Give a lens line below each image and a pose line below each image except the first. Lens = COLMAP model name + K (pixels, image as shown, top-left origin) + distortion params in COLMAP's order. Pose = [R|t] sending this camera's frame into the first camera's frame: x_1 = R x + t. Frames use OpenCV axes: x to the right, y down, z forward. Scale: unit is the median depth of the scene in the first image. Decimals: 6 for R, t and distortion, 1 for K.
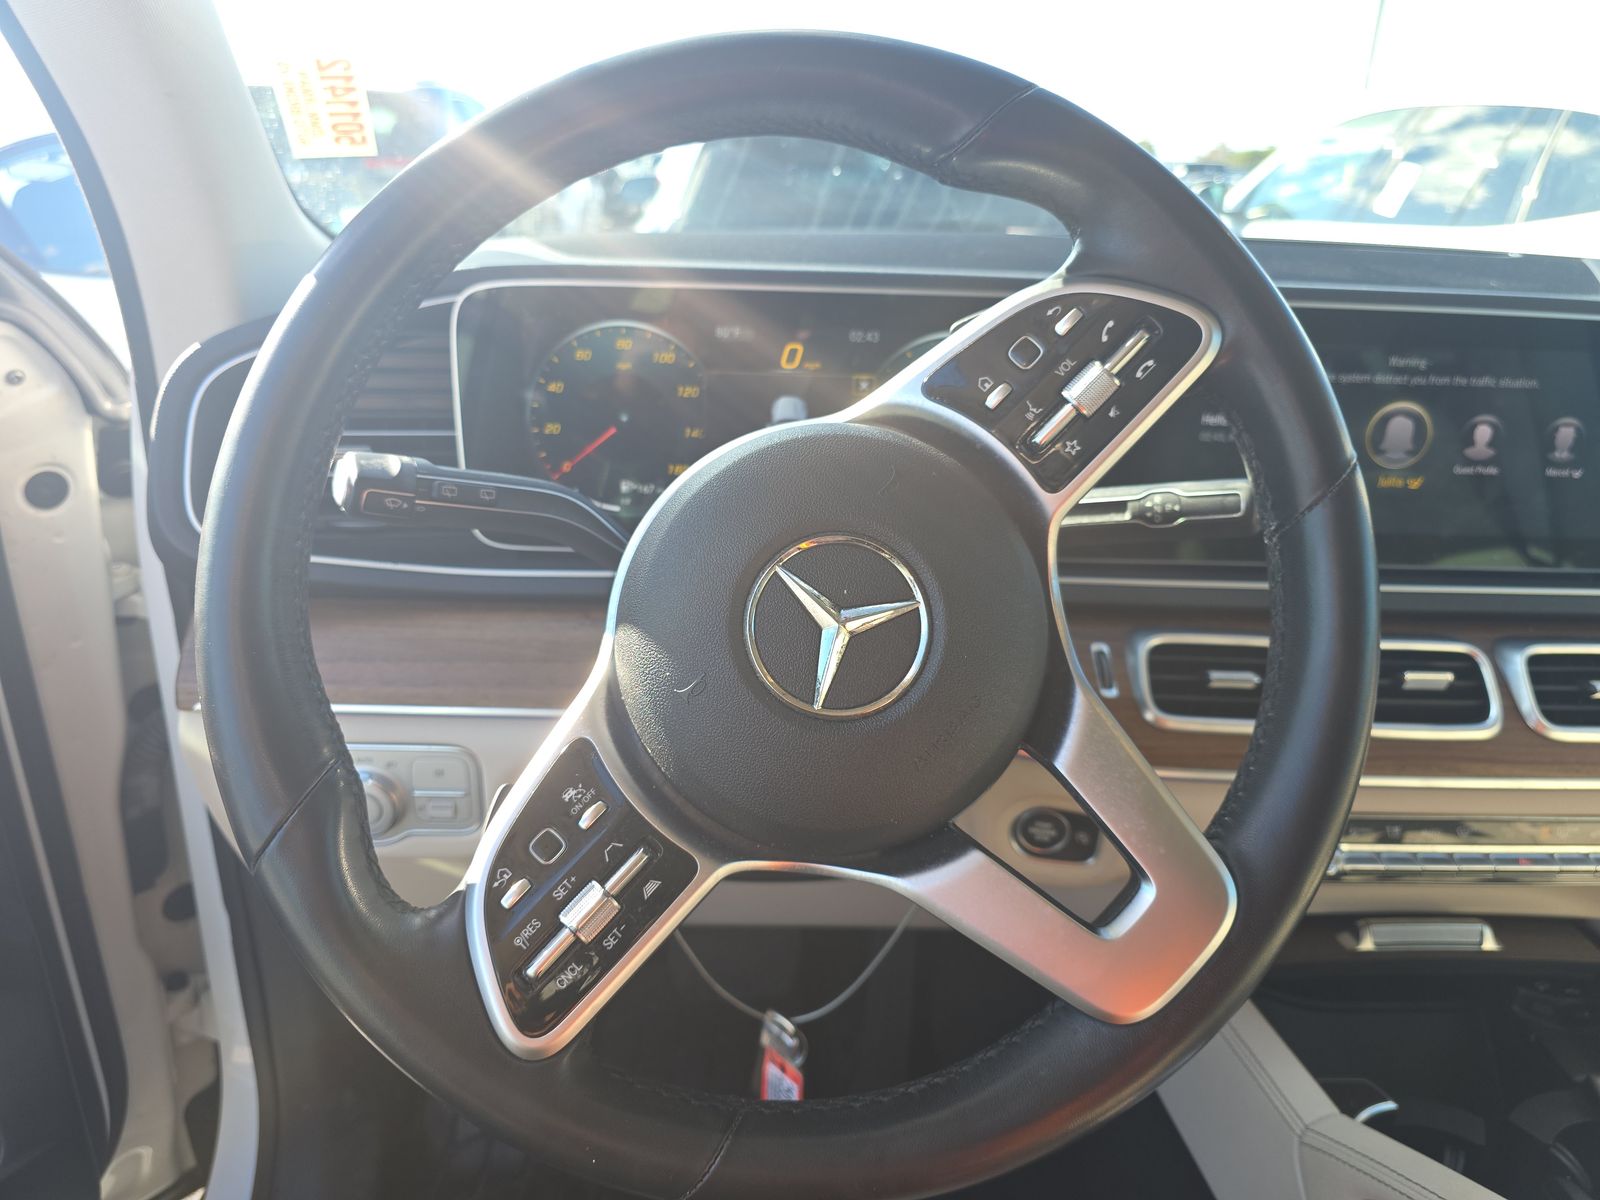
lens RADIAL K [[1065.5, 0, 797.5], [0, 1065.5, 593.9], [0, 0, 1]] dist [0.000218, -0.020011]
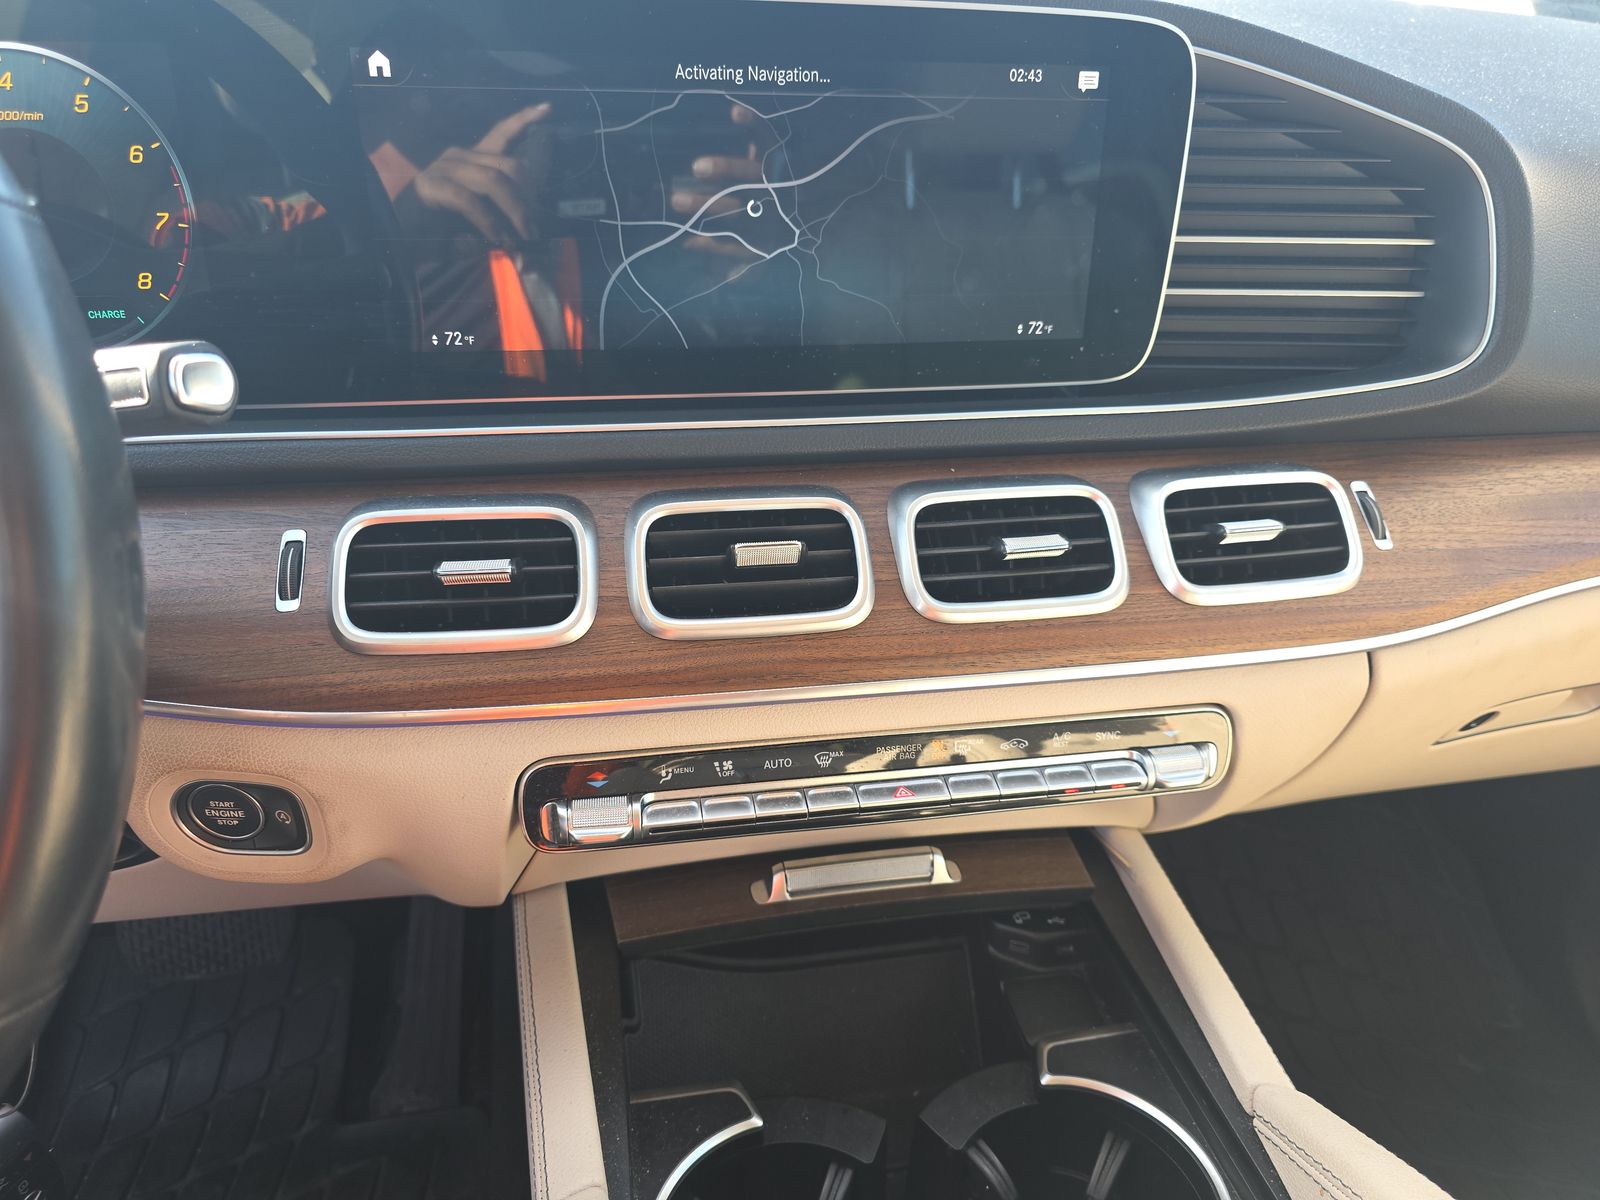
lens RADIAL K [[1065.5, 0, 799.4], [0, 1065.5, 604.7], [0, 0, 1]] dist [0.000218, -0.020011]
pose [[0.987576, -0.074501, 0.138361, 0.509366], [0.055947, 0.989474, 0.133455, 0.022771], [-0.146847, -0.124056, 0.981349, 0.301251]]
